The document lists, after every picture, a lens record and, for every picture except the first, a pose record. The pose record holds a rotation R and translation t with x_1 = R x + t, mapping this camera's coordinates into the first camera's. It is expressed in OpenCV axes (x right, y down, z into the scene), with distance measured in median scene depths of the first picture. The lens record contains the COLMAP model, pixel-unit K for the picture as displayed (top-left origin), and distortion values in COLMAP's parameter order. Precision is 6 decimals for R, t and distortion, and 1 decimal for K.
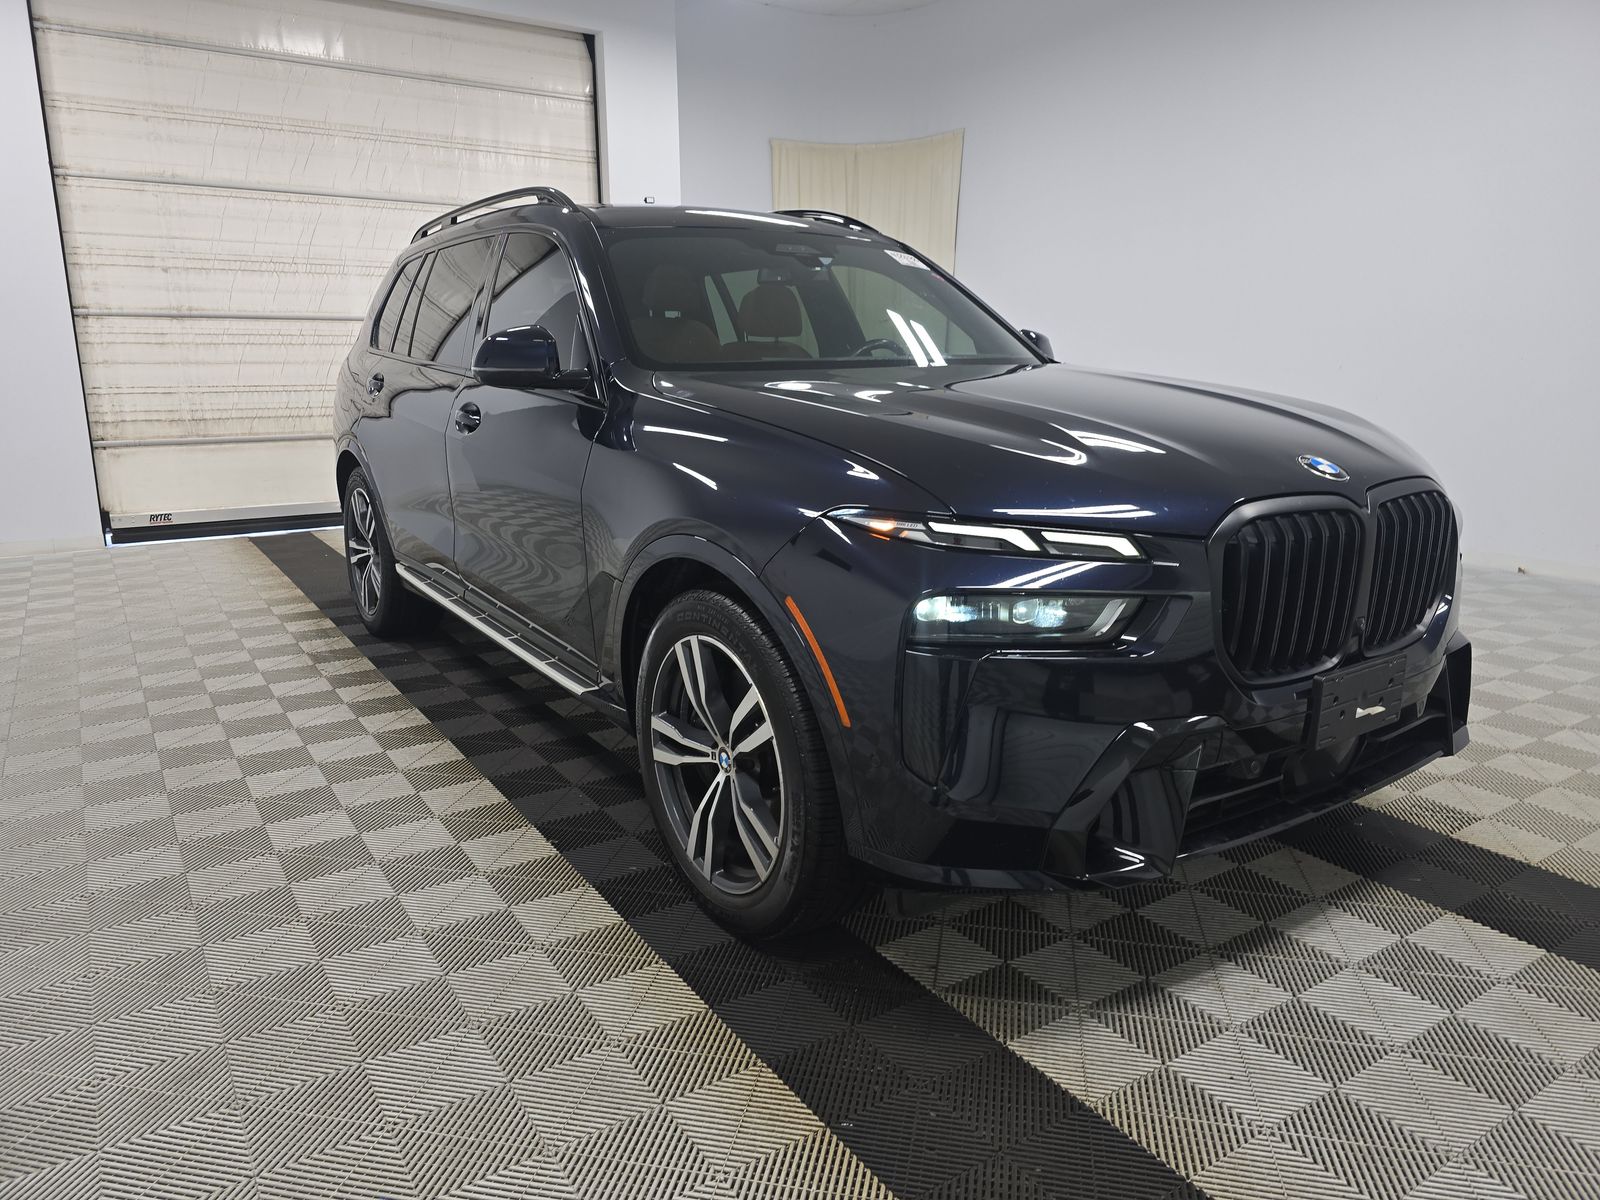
lens RADIAL K [[1075.3, 0, 776.8], [0, 1075.3, 600.0], [0, 0, 1]] dist [0.035285, -0.022030]
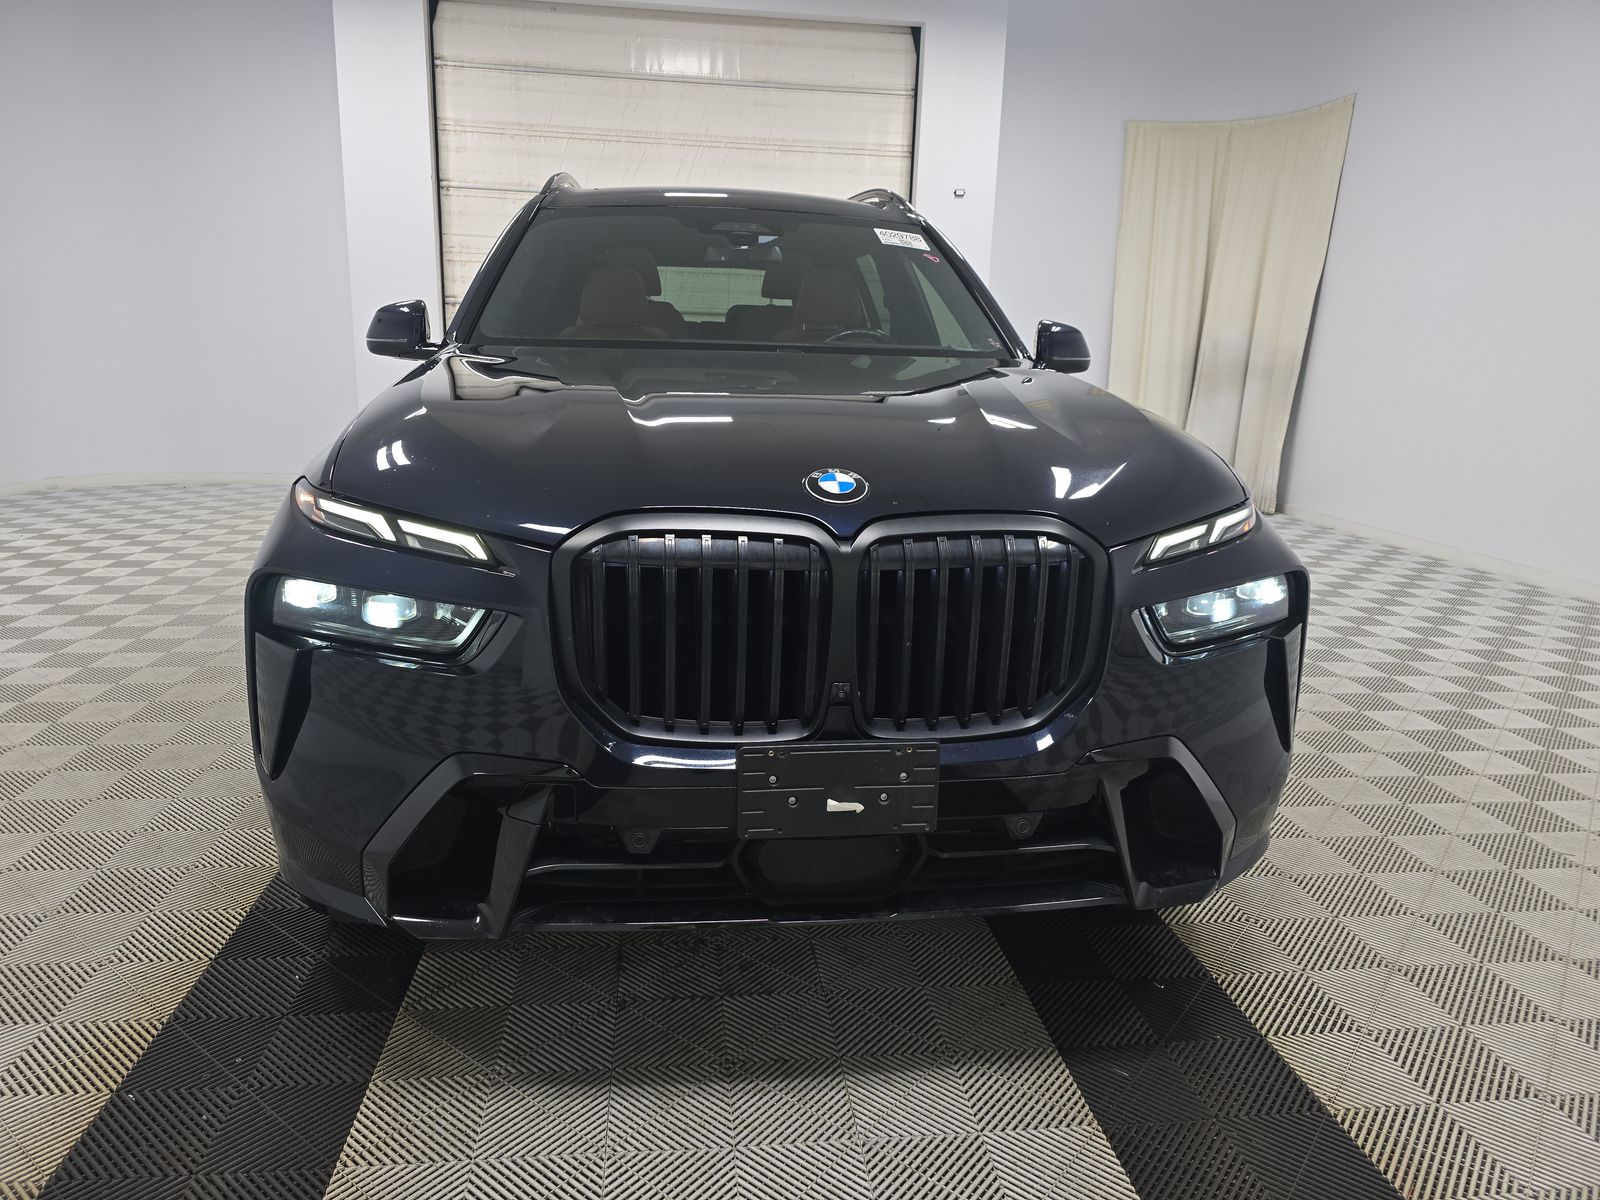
lens RADIAL K [[1075.3, 0, 799.7], [0, 1075.3, 595.2], [0, 0, 1]] dist [0.035285, -0.022030]
pose [[0.891623, 0.129790, -0.433778, 0.267375], [-0.133927, 0.990765, 0.021161, -0.017345], [0.432519, 0.039227, 0.900771, 0.098445]]
